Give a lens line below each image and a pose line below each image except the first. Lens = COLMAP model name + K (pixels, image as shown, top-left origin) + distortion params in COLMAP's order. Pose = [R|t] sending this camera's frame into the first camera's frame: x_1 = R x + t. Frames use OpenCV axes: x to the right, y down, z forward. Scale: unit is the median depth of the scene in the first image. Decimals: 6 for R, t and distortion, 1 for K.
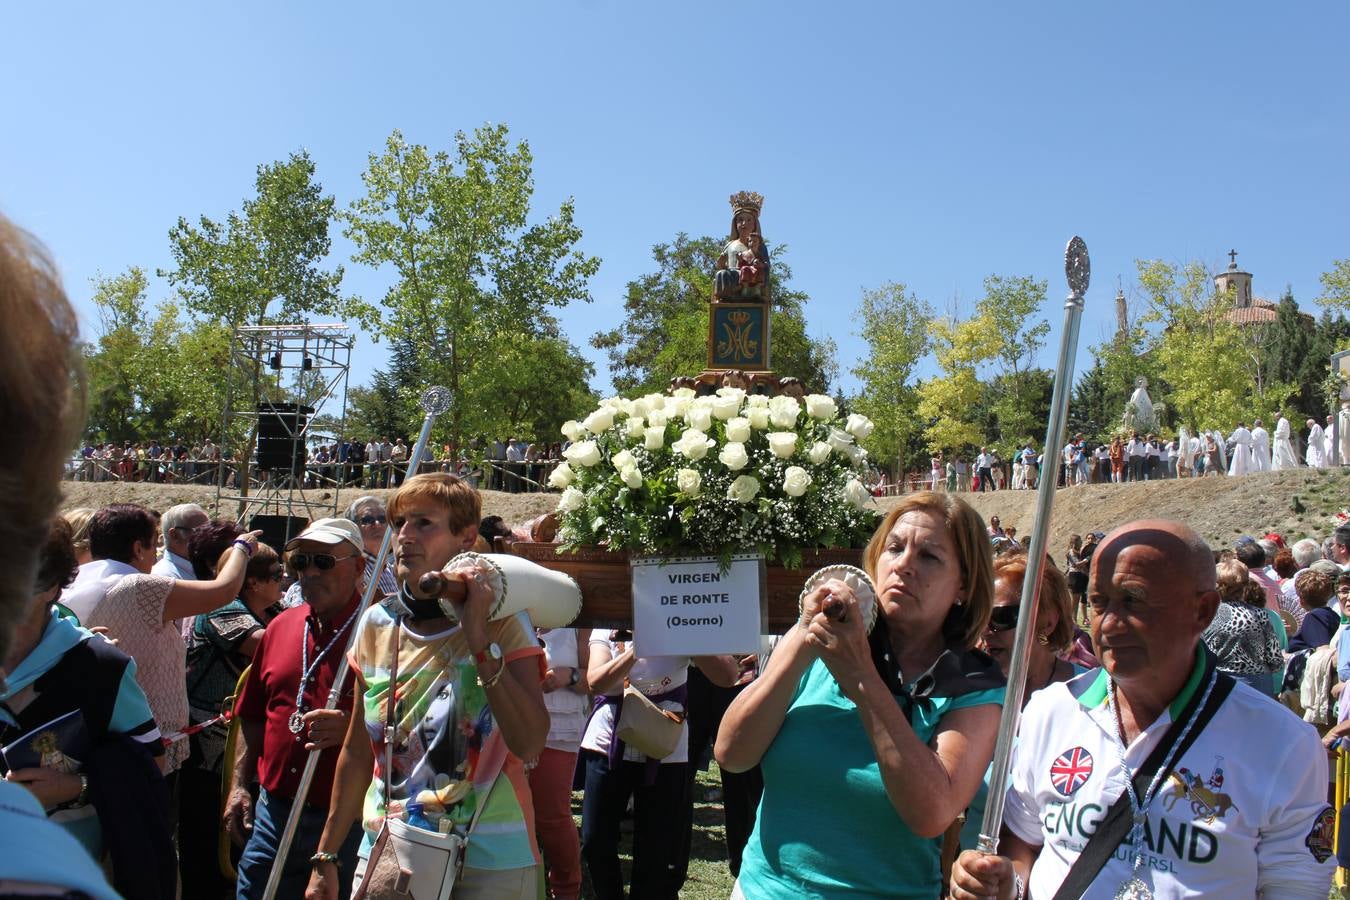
lens RADIAL K [[1149.0, 0, 665.2], [0, 1149.0, 447.2], [0, 0, 1]] dist [-0.170975, 0.162138]
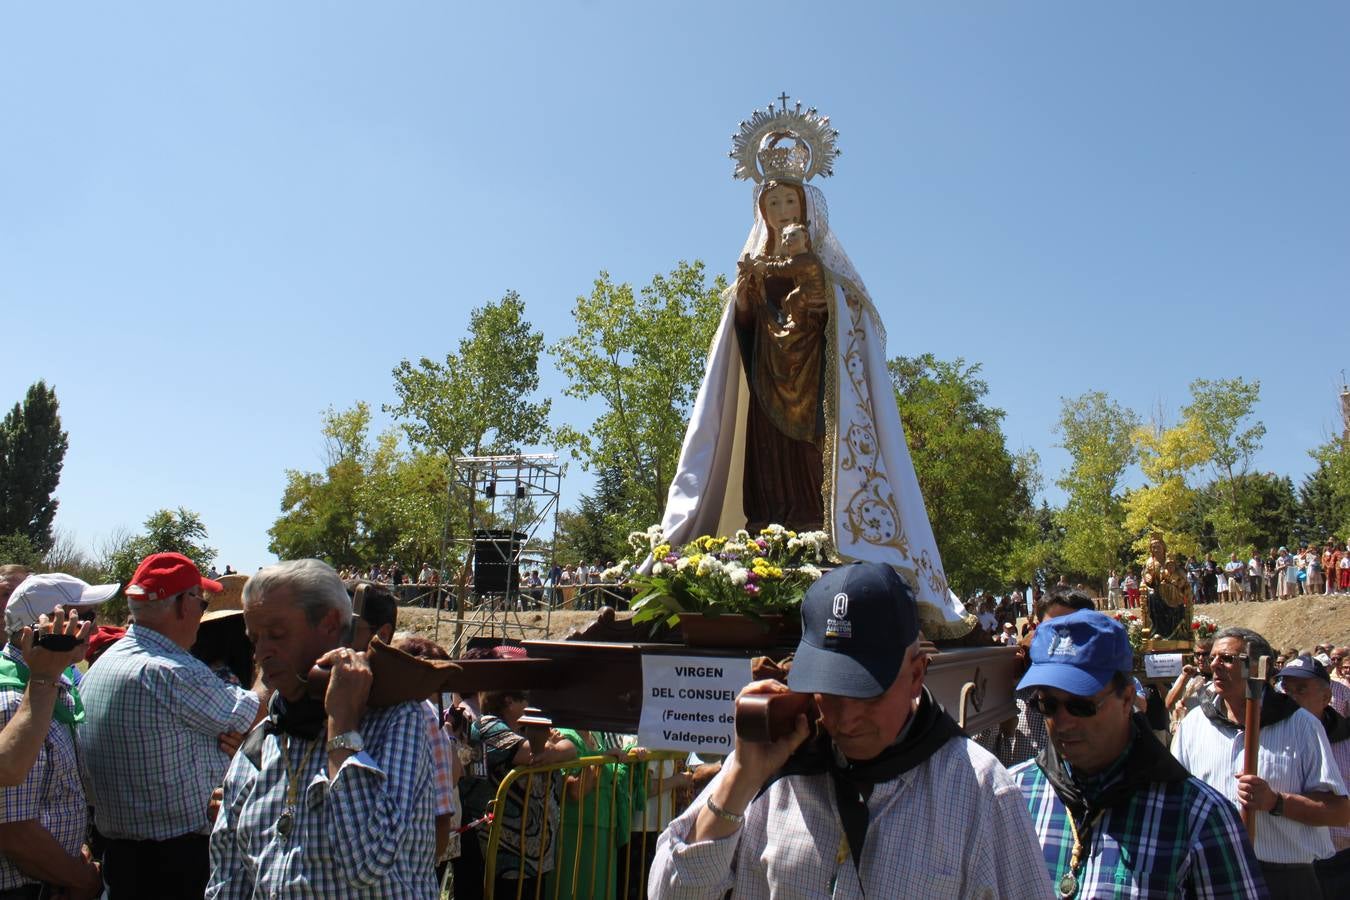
lens RADIAL K [[1148.3, 0, 654.6], [0, 1148.3, 428.8], [0, 0, 1]] dist [-0.175044, 0.154985]
pose [[0.982913, -0.034754, -0.180763, 0.000784], [0.013084, 0.992721, -0.119721, -0.002278], [0.183608, 0.115310, 0.976213, -0.018265]]
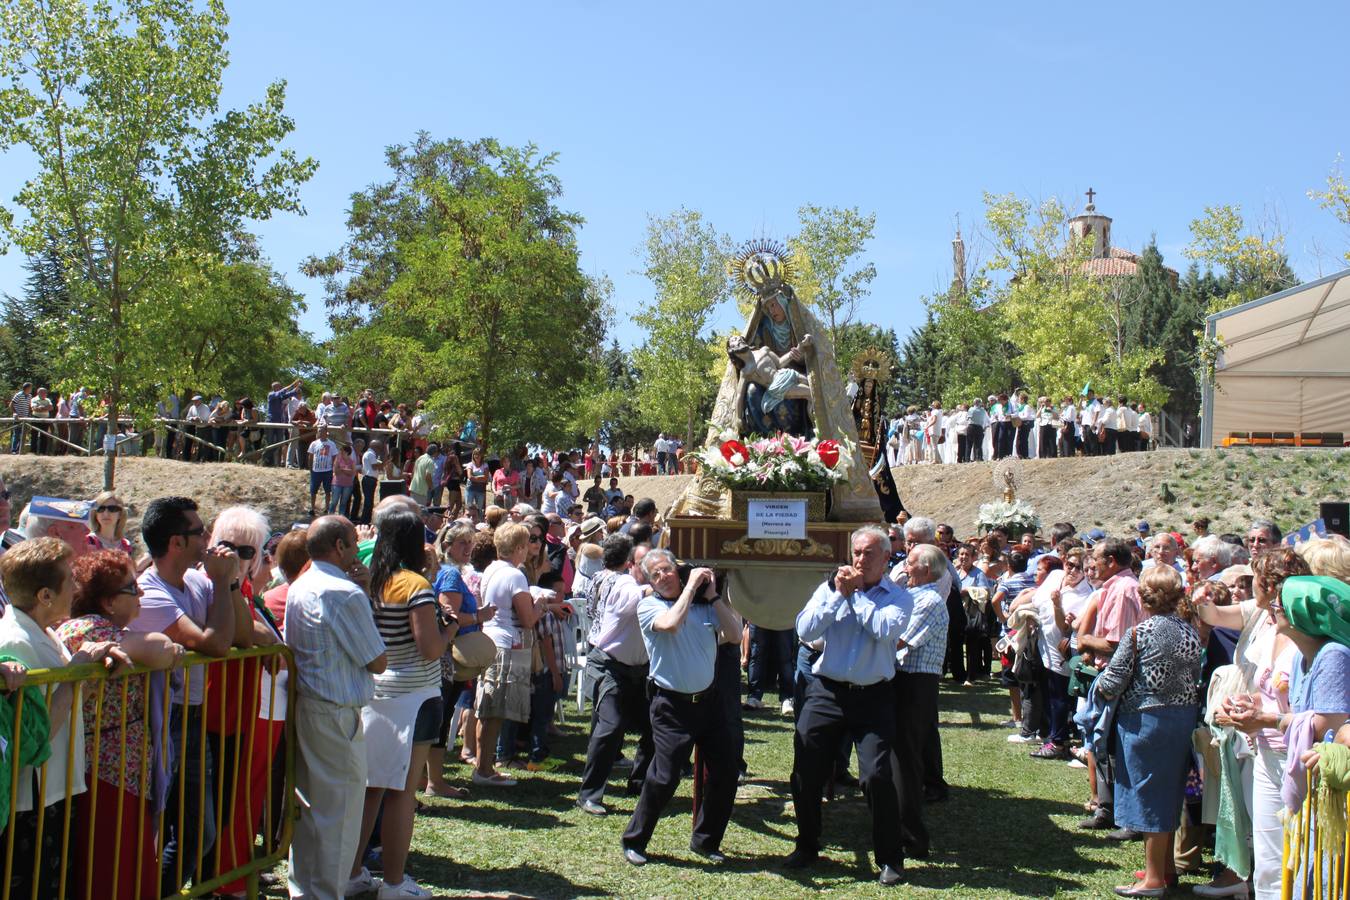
lens RADIAL K [[1431.4, 0, 672.5], [0, 1431.4, 446.7], [0, 0, 1]] dist [-0.138761, 0.198049]
pose [[0.980868, 0.018240, 0.193819, -0.002357], [-0.022979, 0.999489, 0.022233, 0.001141], [-0.193314, -0.026262, 0.980785, 0.015361]]
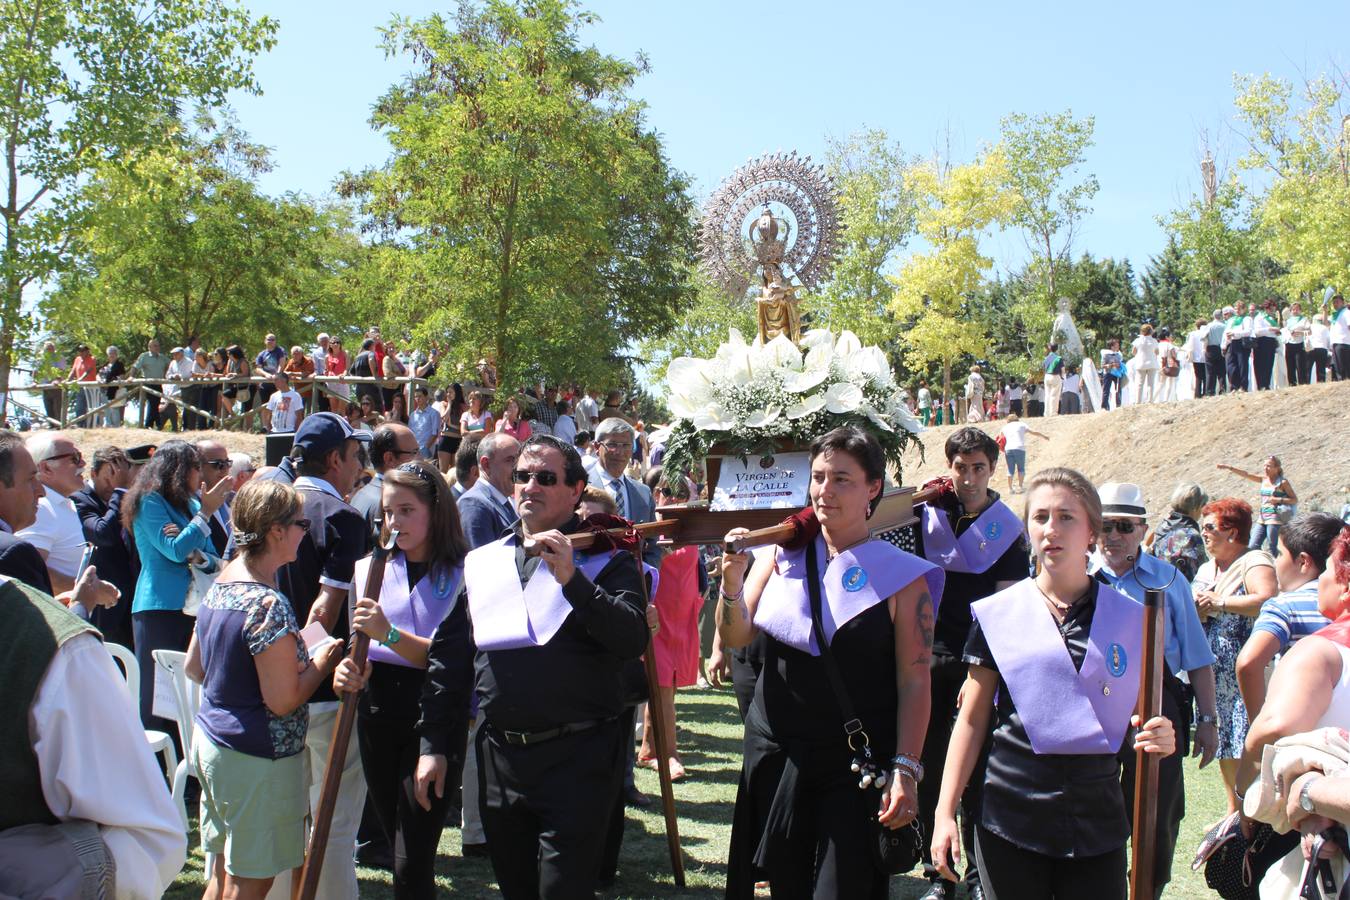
lens RADIAL K [[1455.9, 0, 675.0], [0, 1455.9, 450.0], [0, 0, 1]] dist [-0.145639, 0.247361]
pose [[0.999471, -0.017956, 0.027122, 0.095124], [0.016879, 0.999080, 0.039426, 0.021377], [-0.027805, -0.038947, 0.998854, 0.219507]]
